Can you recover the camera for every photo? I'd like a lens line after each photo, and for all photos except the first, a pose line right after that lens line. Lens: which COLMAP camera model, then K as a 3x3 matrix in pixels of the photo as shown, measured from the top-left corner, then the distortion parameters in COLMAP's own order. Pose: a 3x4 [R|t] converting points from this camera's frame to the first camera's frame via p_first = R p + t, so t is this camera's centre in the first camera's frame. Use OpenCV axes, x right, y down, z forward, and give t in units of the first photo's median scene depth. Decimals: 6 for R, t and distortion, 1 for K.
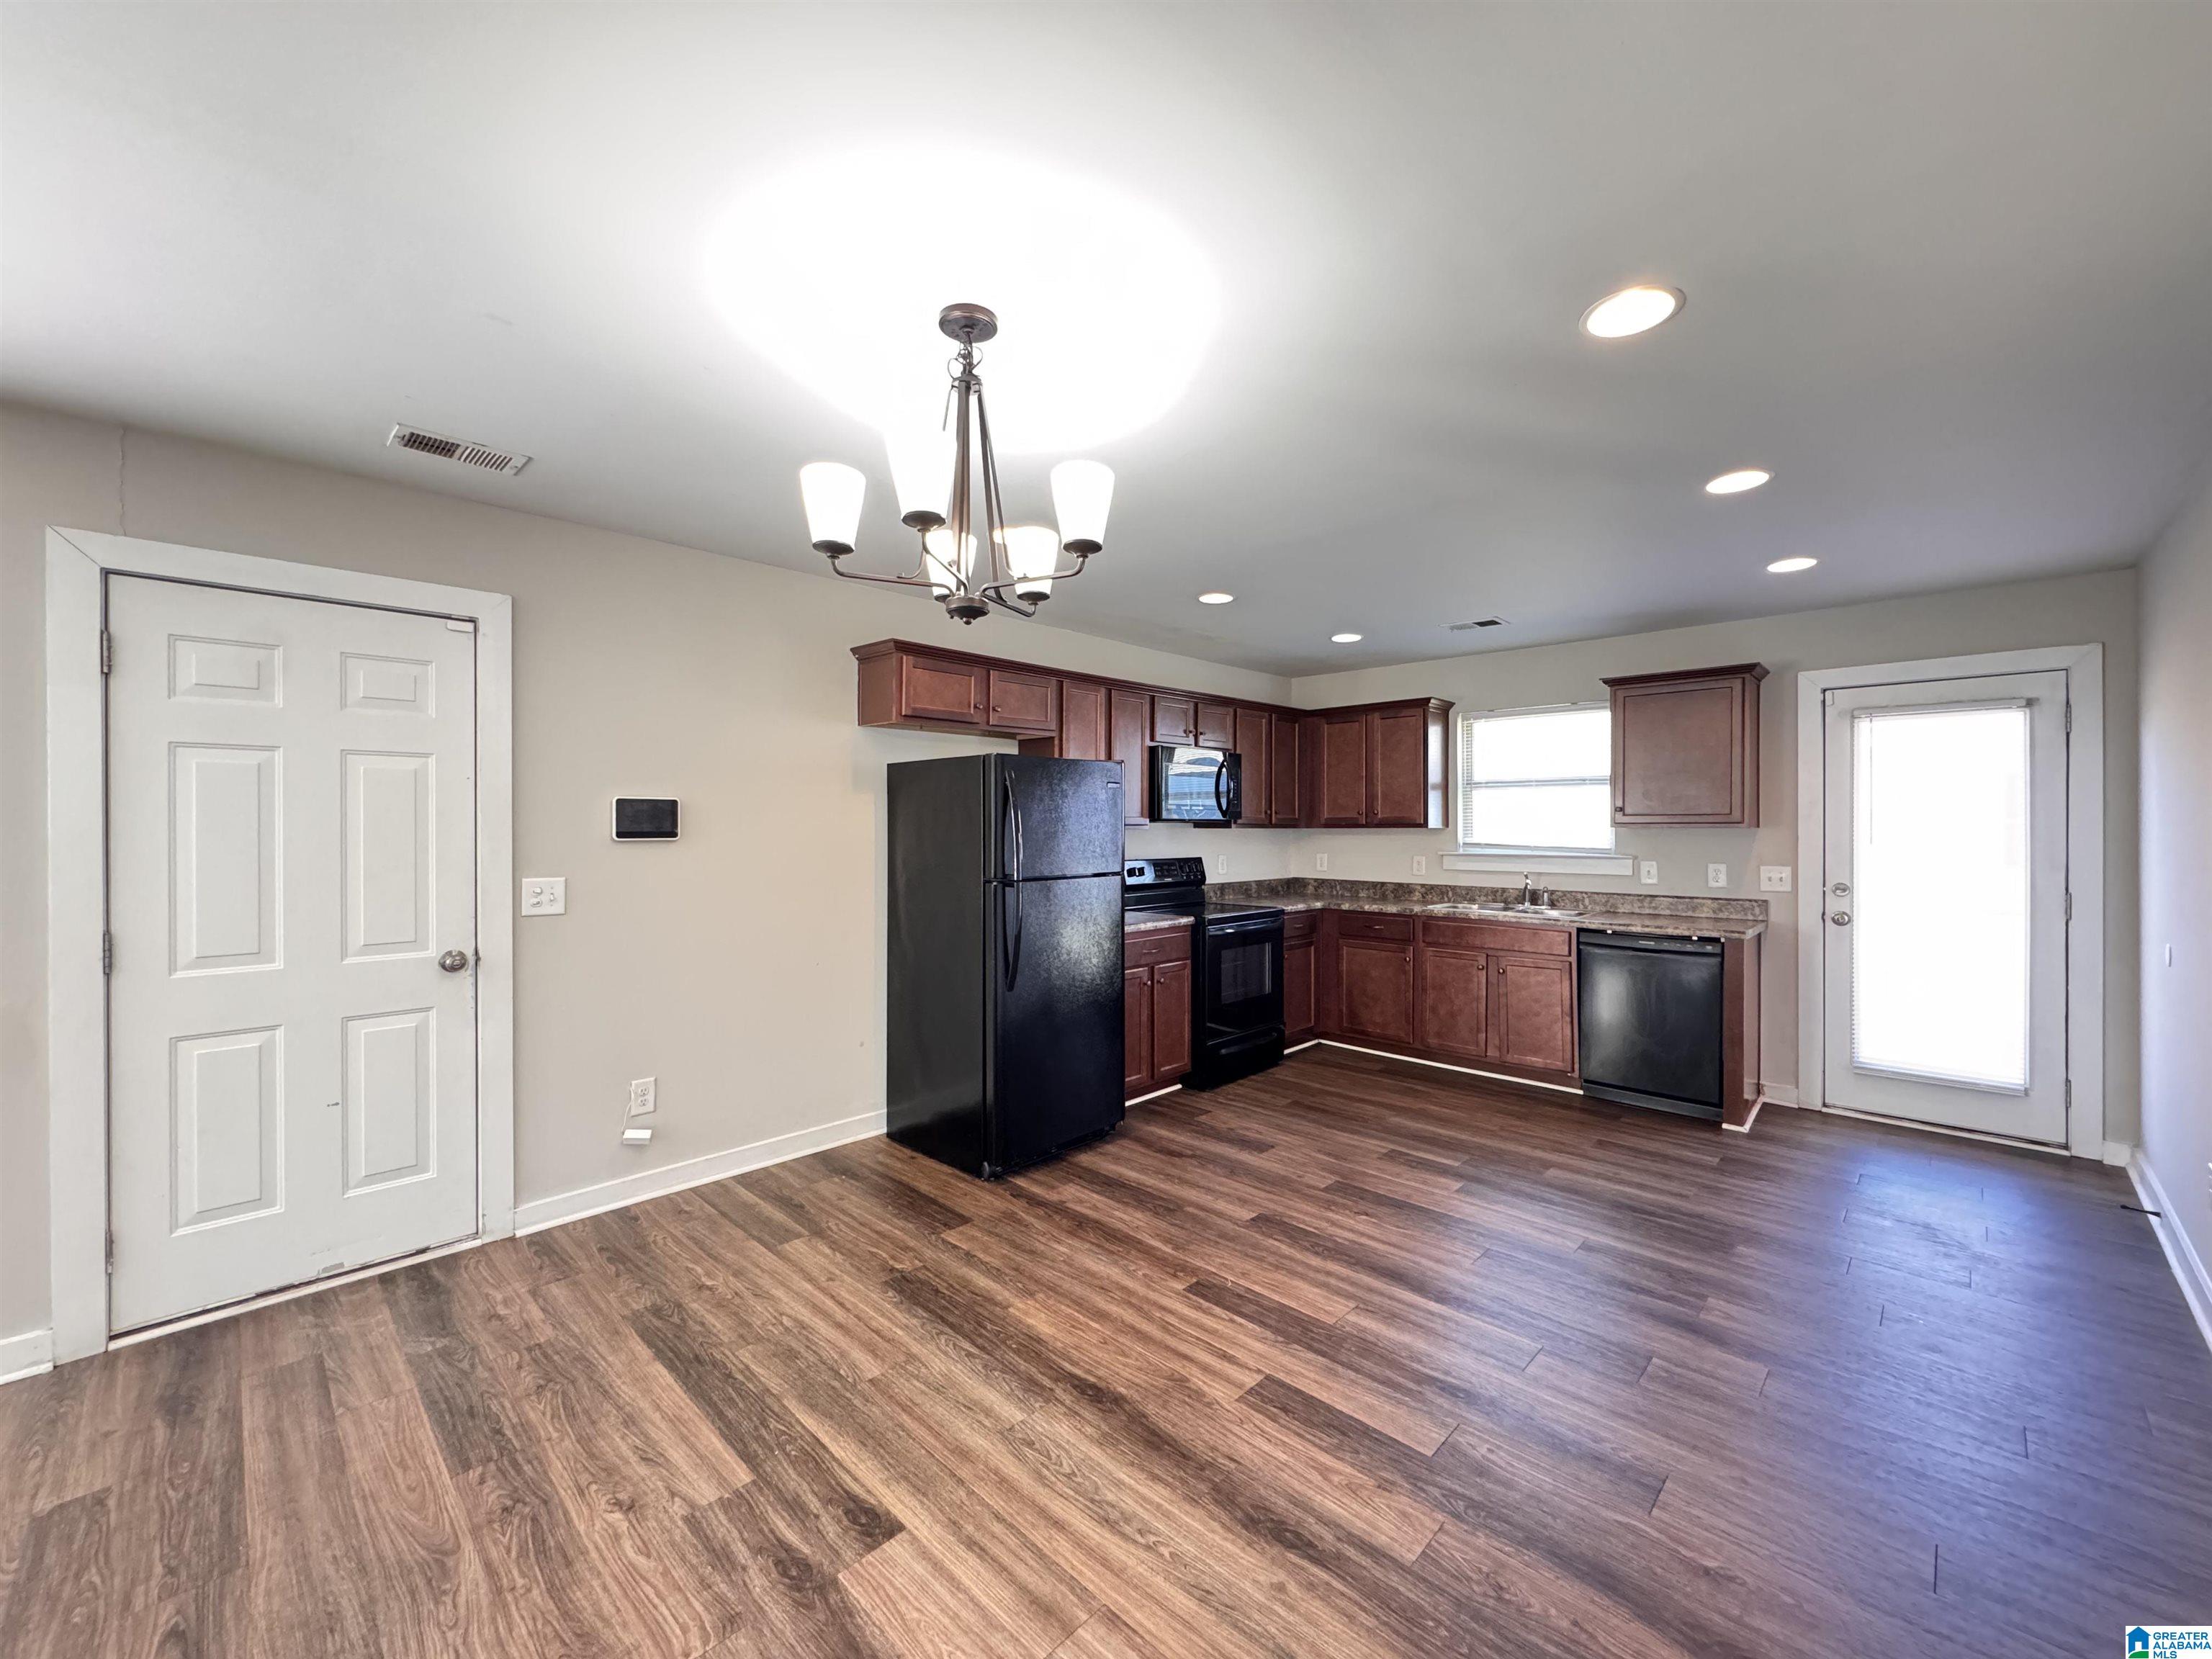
lens RADIAL K [[888.1, 0, 1106.0], [0, 888.1, 829.5], [0, 0, 1]] dist [0.002863, 0.000109]
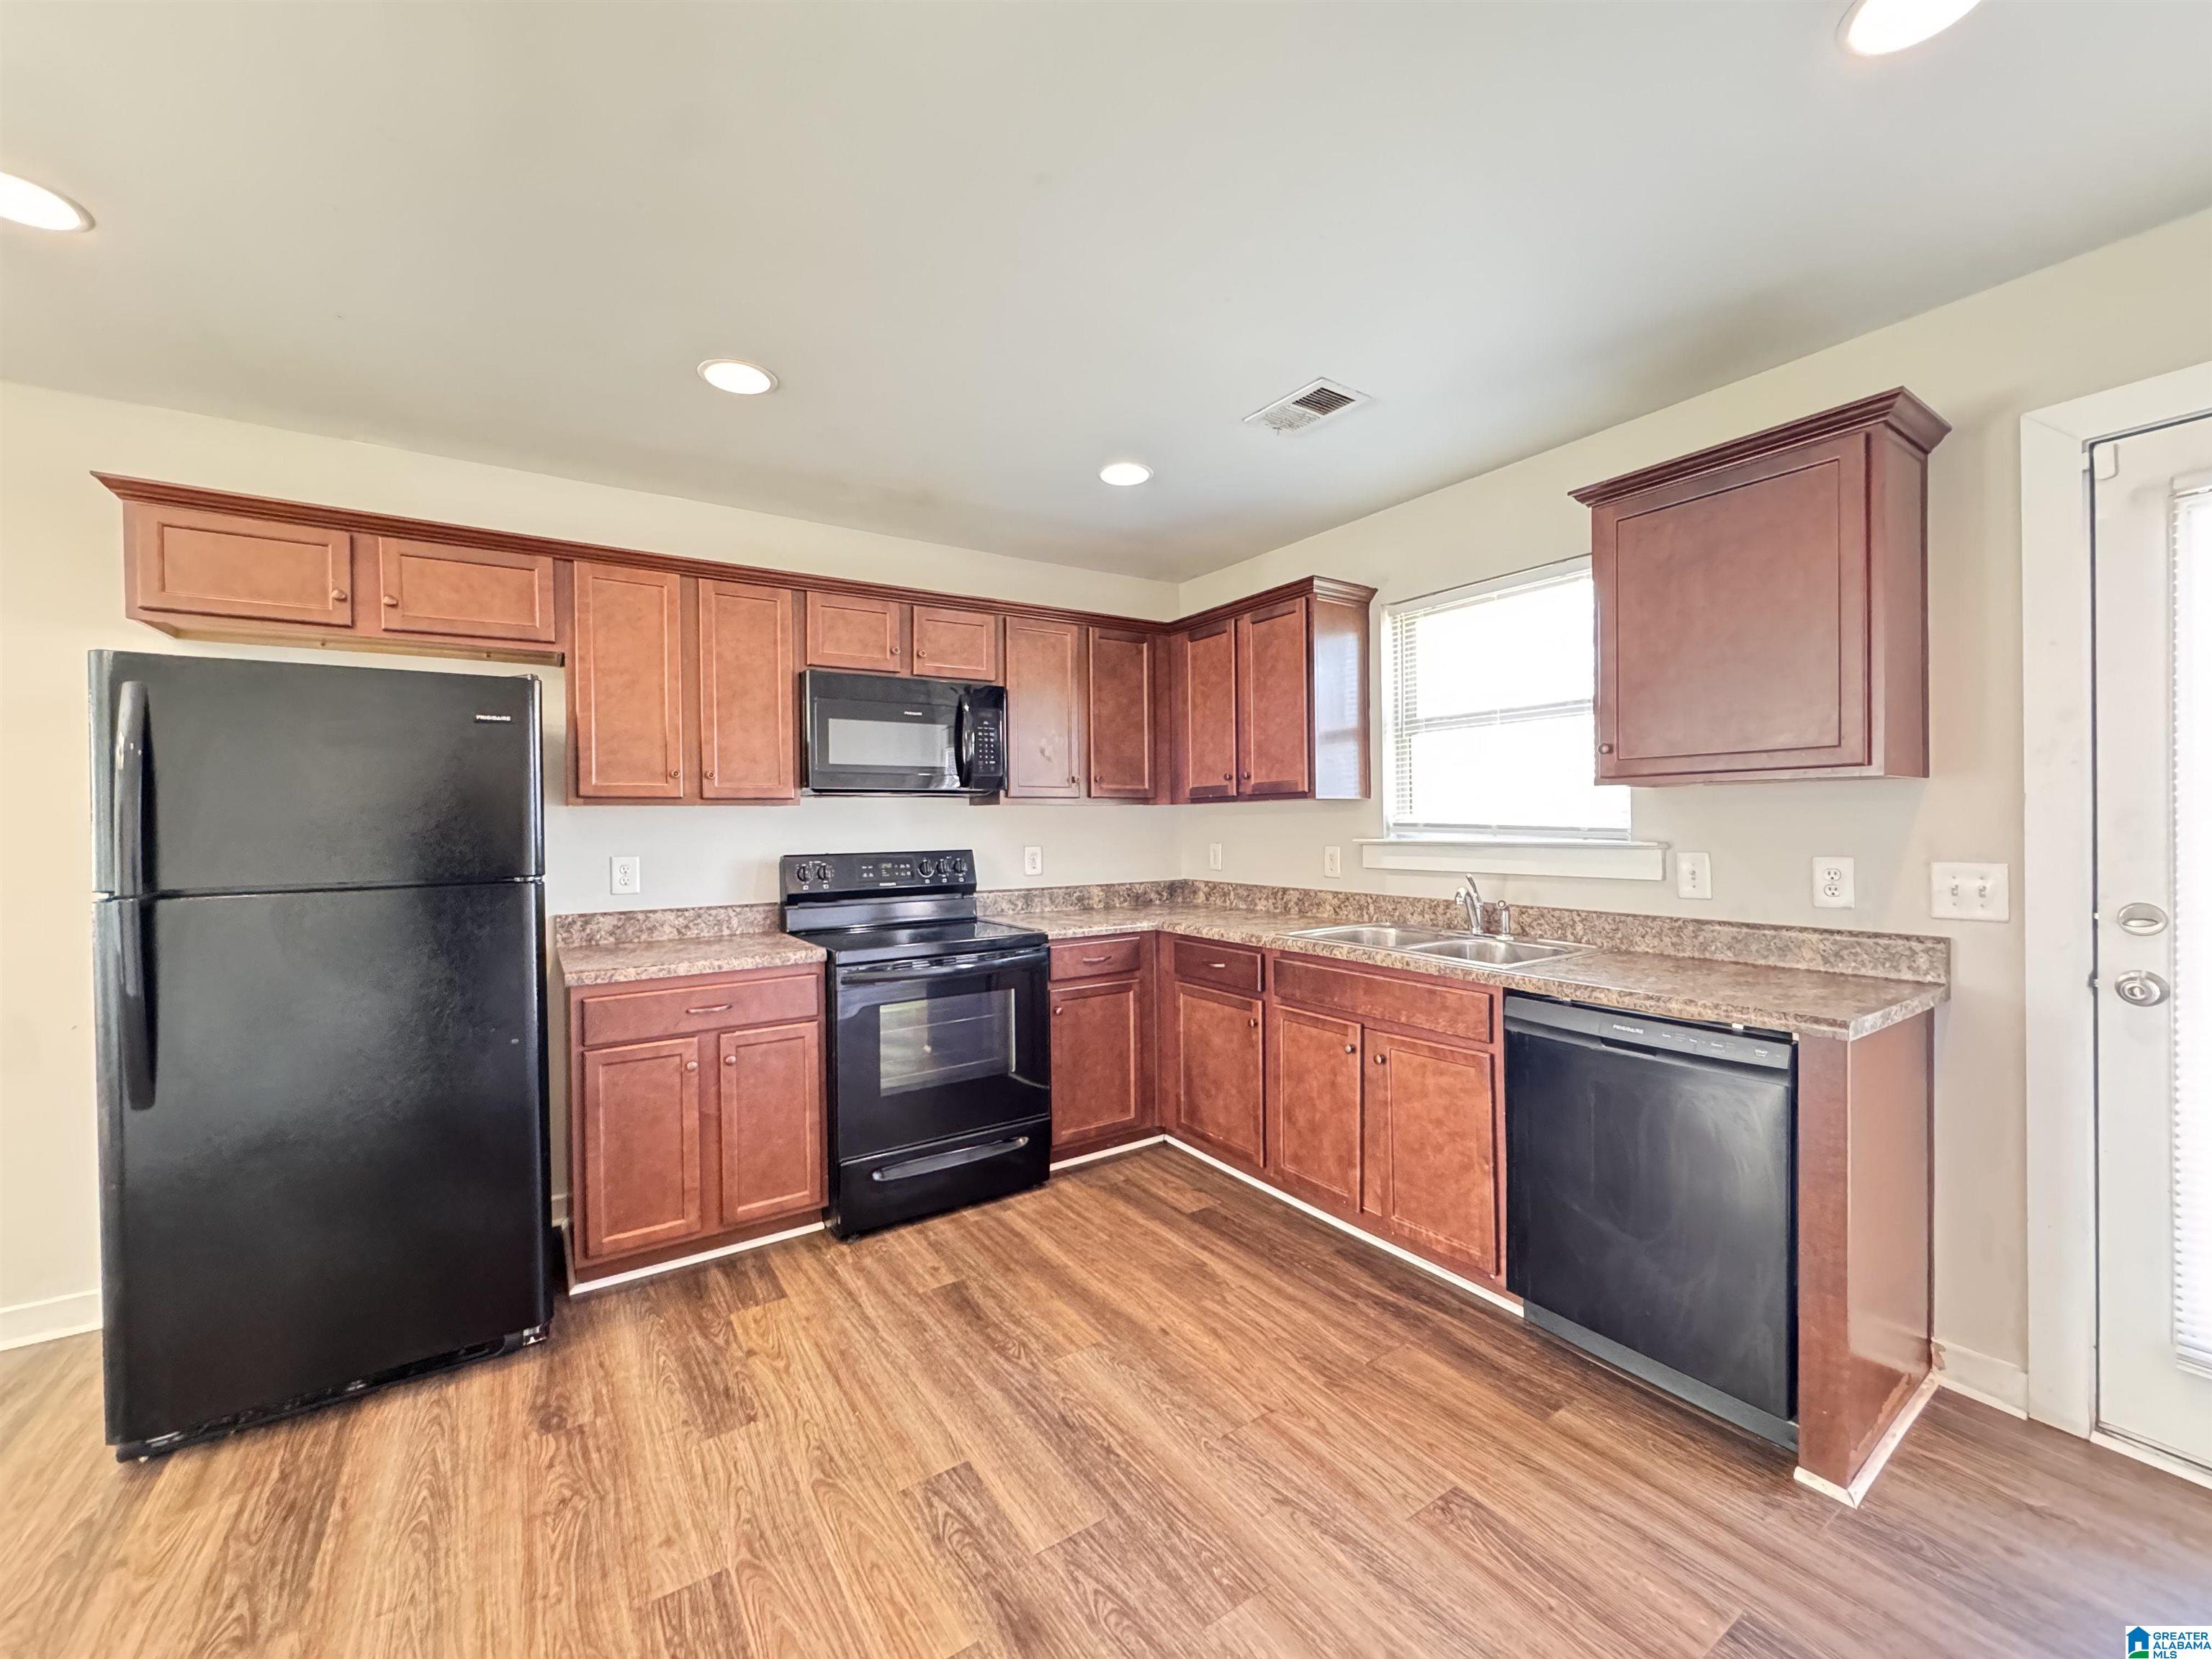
lens RADIAL K [[883.8, 0, 1106.0], [0, 883.8, 829.5], [0, 0, 1]] dist [-0.002530, 0.000203]
pose [[0.976464, -0.010073, -0.215445, 0.403937], [0.011625, 0.999915, 0.005937, 0.015983], [0.215367, -0.008302, 0.976498, 0.451233]]
